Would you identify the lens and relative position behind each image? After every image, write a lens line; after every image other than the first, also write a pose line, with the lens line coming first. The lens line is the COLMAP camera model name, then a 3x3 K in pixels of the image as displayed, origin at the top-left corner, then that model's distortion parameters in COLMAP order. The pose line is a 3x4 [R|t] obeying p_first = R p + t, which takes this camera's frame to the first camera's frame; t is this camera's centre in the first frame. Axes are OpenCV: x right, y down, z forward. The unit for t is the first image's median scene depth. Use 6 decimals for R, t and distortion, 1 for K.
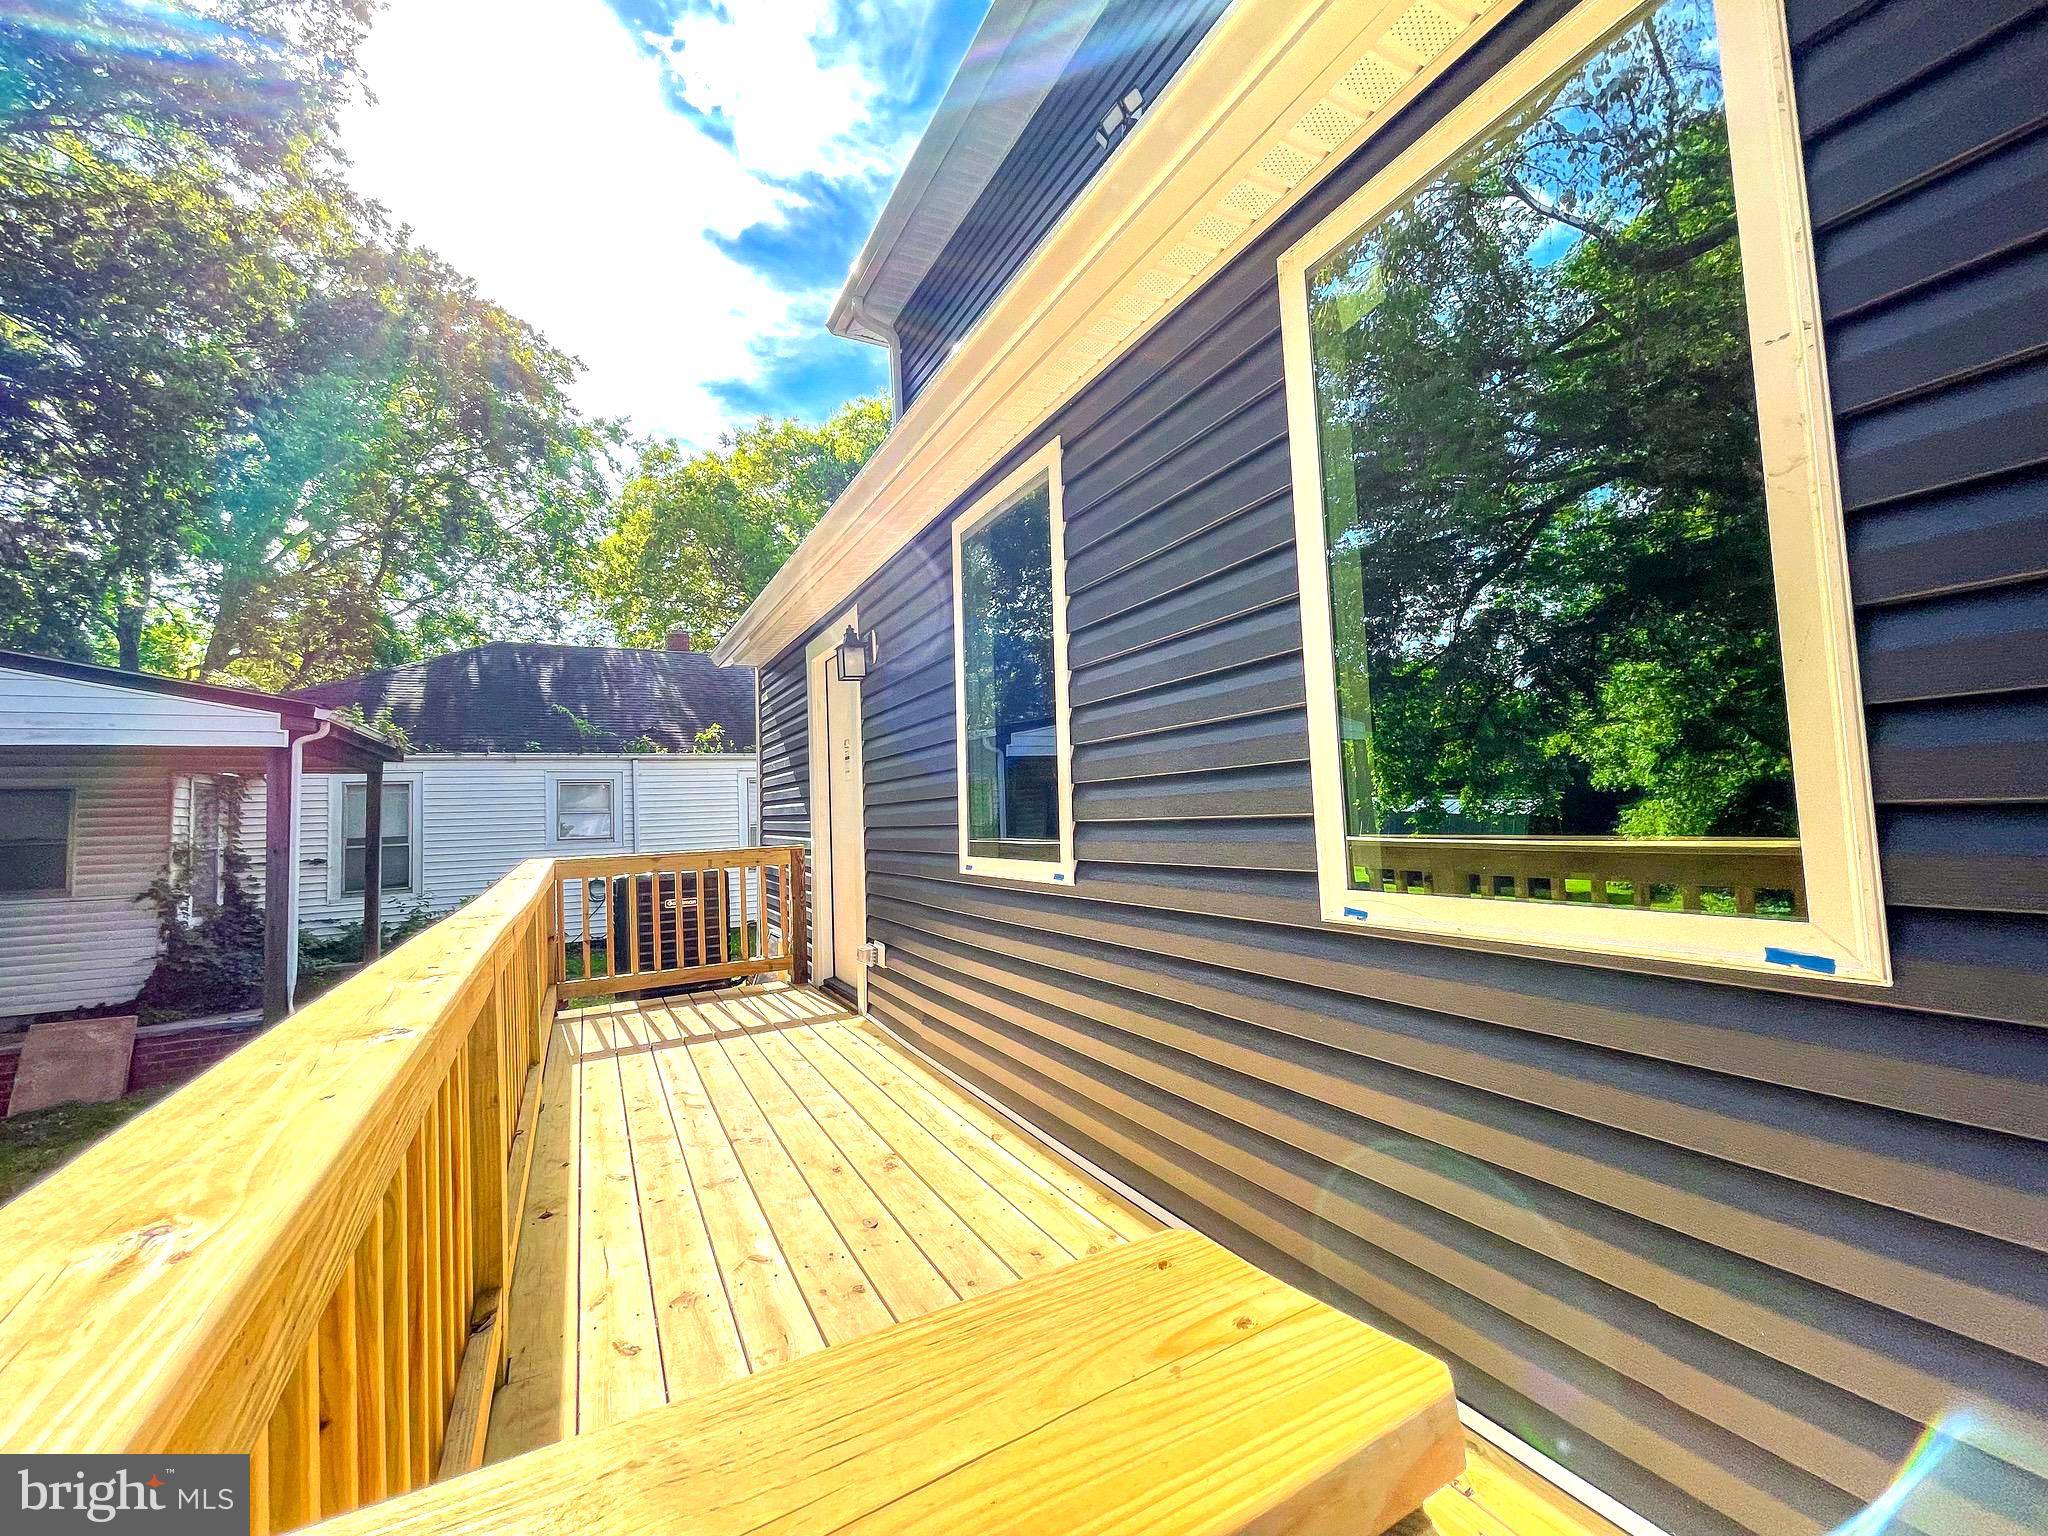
lens RADIAL K [[820.3, 0, 1021.5], [0, 820.3, 769.6], [0, 0, 1]] dist [-0.006258, 0.000417]
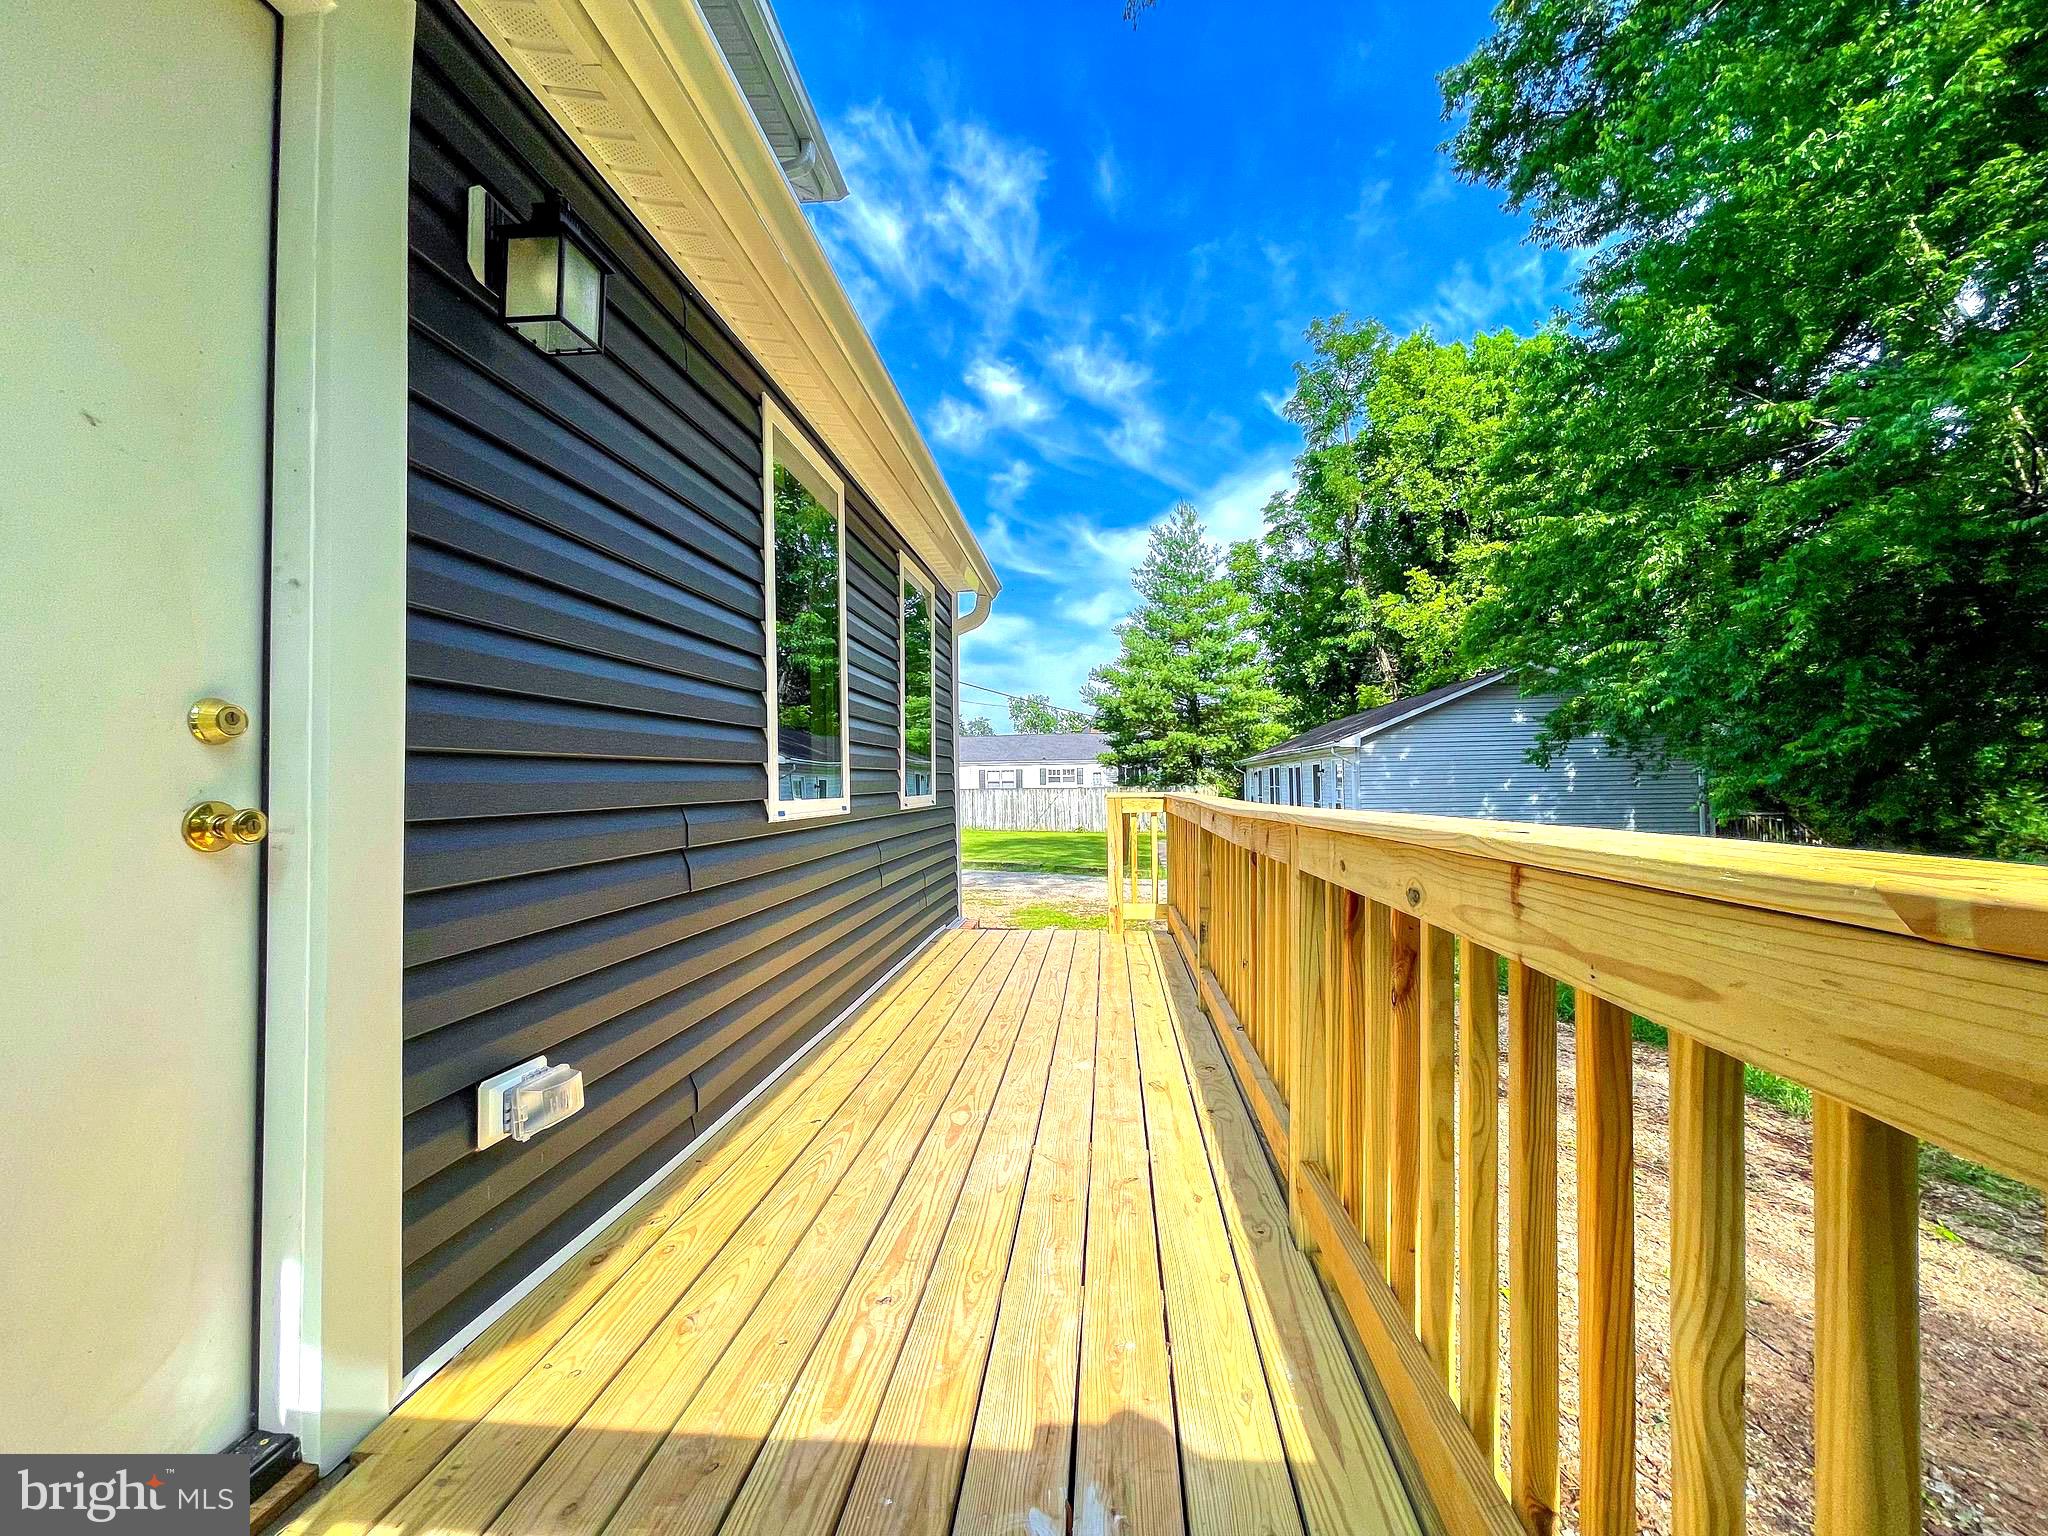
lens RADIAL K [[820.3, 0, 1024.0], [0, 820.3, 769.7], [0, 0, 1]] dist [-0.006258, 0.000417]
pose [[-0.828609, 0.036881, 0.558612, -0.764633], [-0.001414, 0.997686, -0.067968, 0.133163], [-0.559827, -0.057109, -0.826639, 1.590186]]
